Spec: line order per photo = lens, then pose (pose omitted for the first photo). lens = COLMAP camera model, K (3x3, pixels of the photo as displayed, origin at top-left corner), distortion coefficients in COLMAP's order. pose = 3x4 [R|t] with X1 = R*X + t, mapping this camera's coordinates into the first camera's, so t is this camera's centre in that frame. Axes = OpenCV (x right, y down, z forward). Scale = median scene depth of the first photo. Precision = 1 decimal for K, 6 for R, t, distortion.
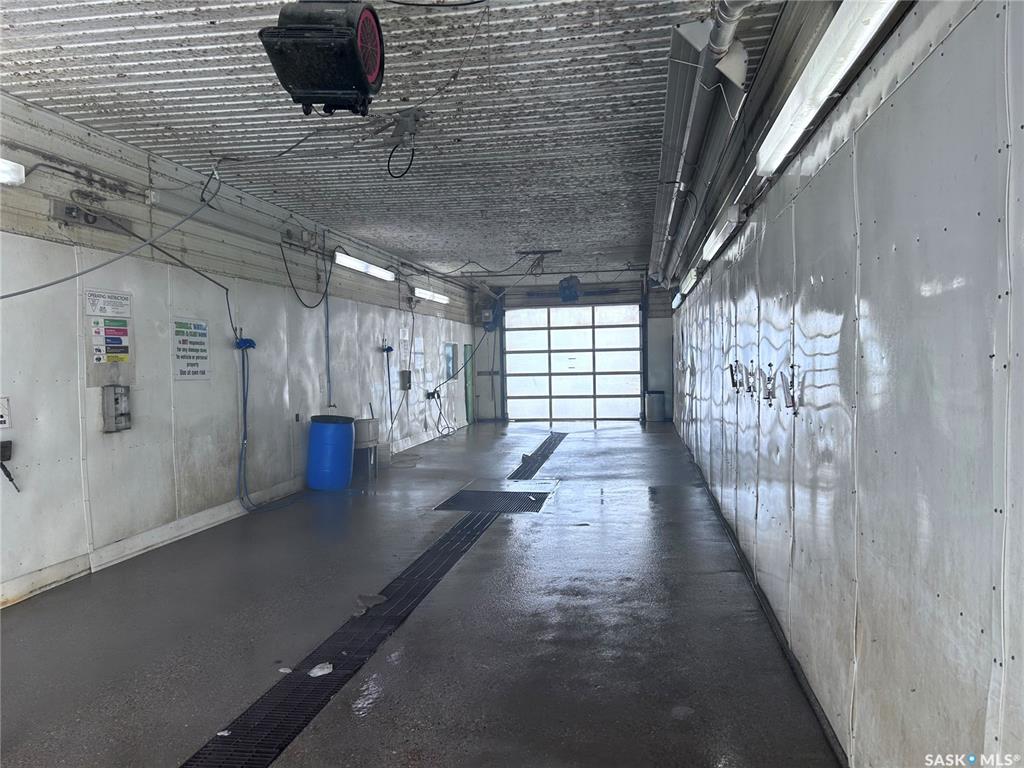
lens RADIAL K [[771.1, 0, 501.9], [0, 771.1, 387.2], [0, 0, 1]] dist [0.021755, -0.036648]
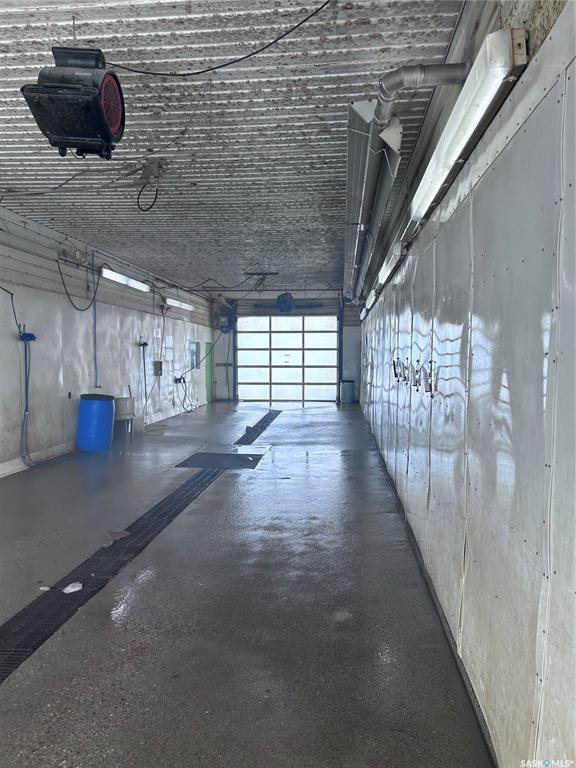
lens RADIAL K [[578.3, 0, 286.3], [0, 578.3, 391.2], [0, 0, 1]] dist [0.021755, -0.036648]
pose [[0.996206, 0.016936, 0.085359, 0.022690], [-0.019115, 0.999510, 0.024768, 0.002287], [-0.084898, -0.026306, 0.996042, 0.003614]]
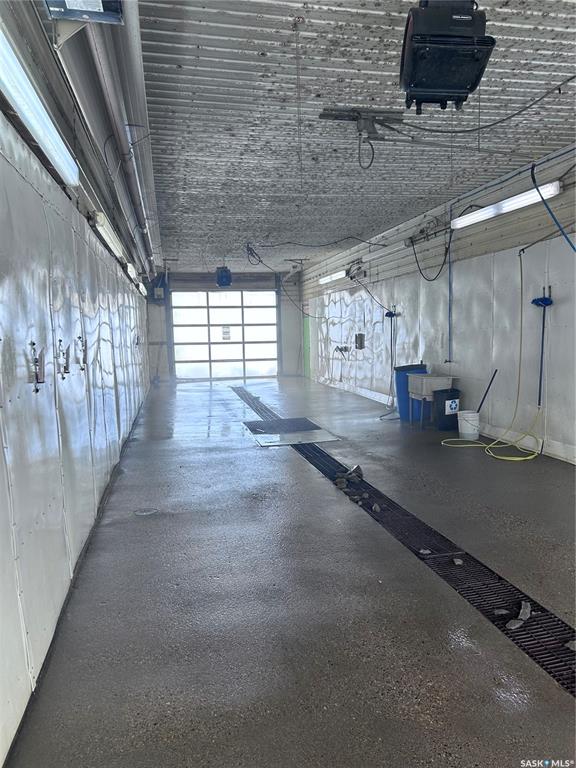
lens RADIAL K [[578.3, 0, 290.0], [0, 578.3, 388.6], [0, 0, 1]] dist [0.021755, -0.036648]
pose [[0.925867, -0.029256, 0.376714, -0.739735], [0.007794, 0.998265, 0.058370, 0.014423], [-0.377768, -0.051107, 0.924489, 0.217038]]
